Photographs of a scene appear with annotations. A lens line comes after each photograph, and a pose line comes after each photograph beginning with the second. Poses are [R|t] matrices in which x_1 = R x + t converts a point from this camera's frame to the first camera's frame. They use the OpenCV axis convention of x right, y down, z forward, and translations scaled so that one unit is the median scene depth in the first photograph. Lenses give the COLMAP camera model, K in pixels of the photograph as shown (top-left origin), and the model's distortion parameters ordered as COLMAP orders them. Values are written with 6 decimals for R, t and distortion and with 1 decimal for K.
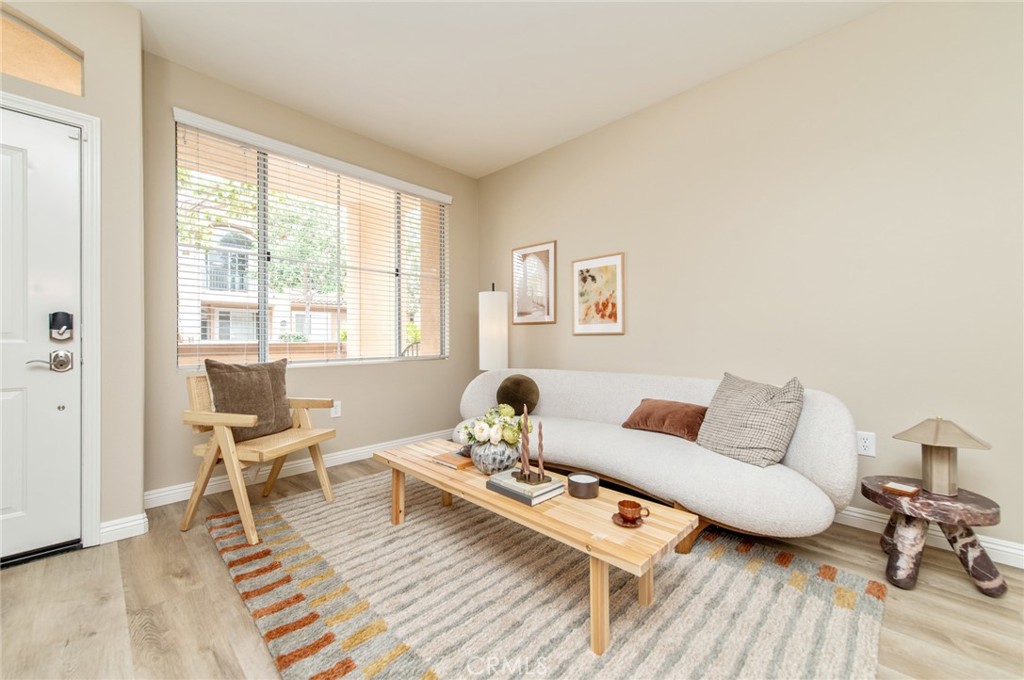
lens RADIAL K [[401.7, 0, 517.6], [0, 401.7, 341.3], [0, 0, 1]] dist [0.012358, -0.003022]
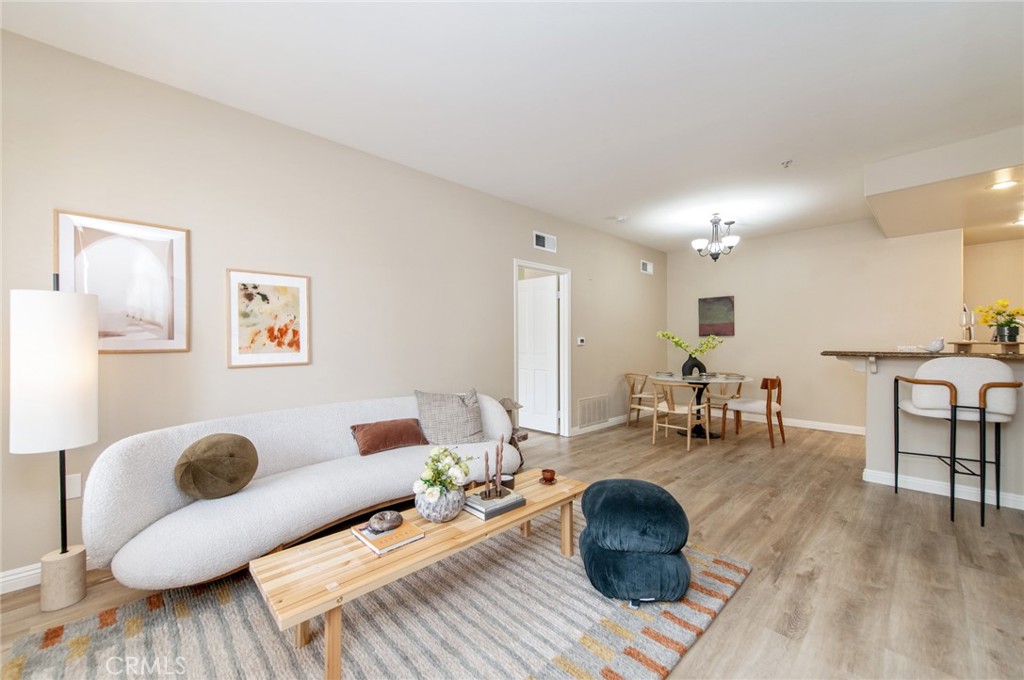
lens RADIAL K [[401.7, 0, 510.6], [0, 401.7, 342.8], [0, 0, 1]] dist [0.012358, -0.003022]
pose [[0.046396, -0.004528, 0.998913, -0.619840], [0.010278, 0.999939, 0.004055, -0.063659], [-0.998870, 0.010078, 0.046440, 0.468905]]
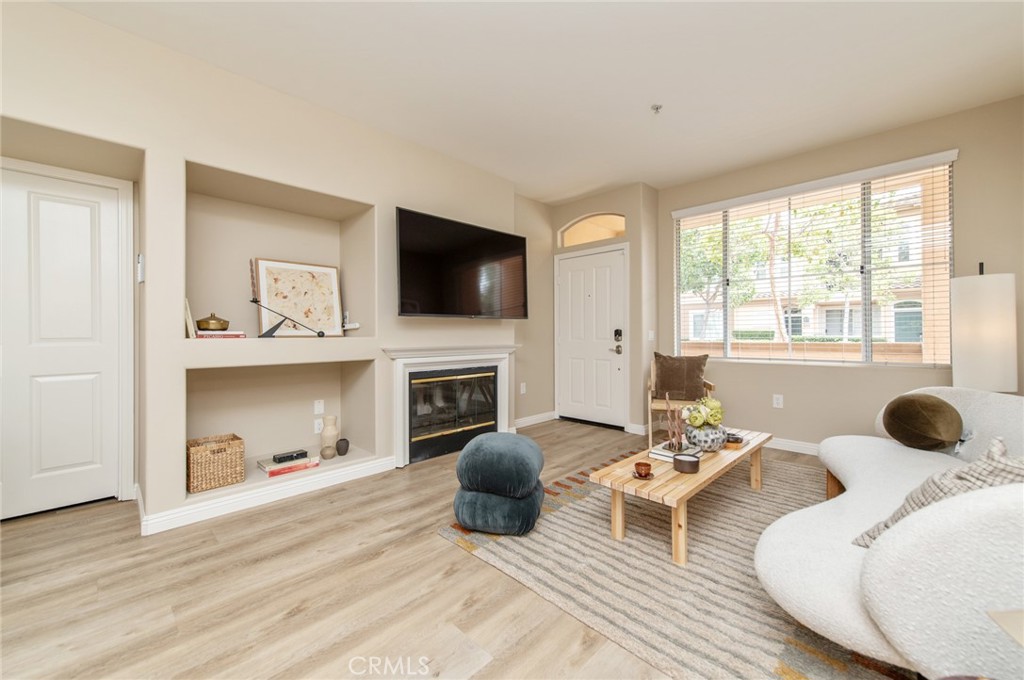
lens RADIAL K [[401.7, 0, 509.9], [0, 401.7, 330.0], [0, 0, 1]] dist [0.012358, -0.003022]
pose [[-0.026865, -0.009272, -0.999596, 0.744308], [-0.001986, 0.999956, -0.009222, -0.025825], [0.999637, 0.001738, -0.026883, 0.248488]]
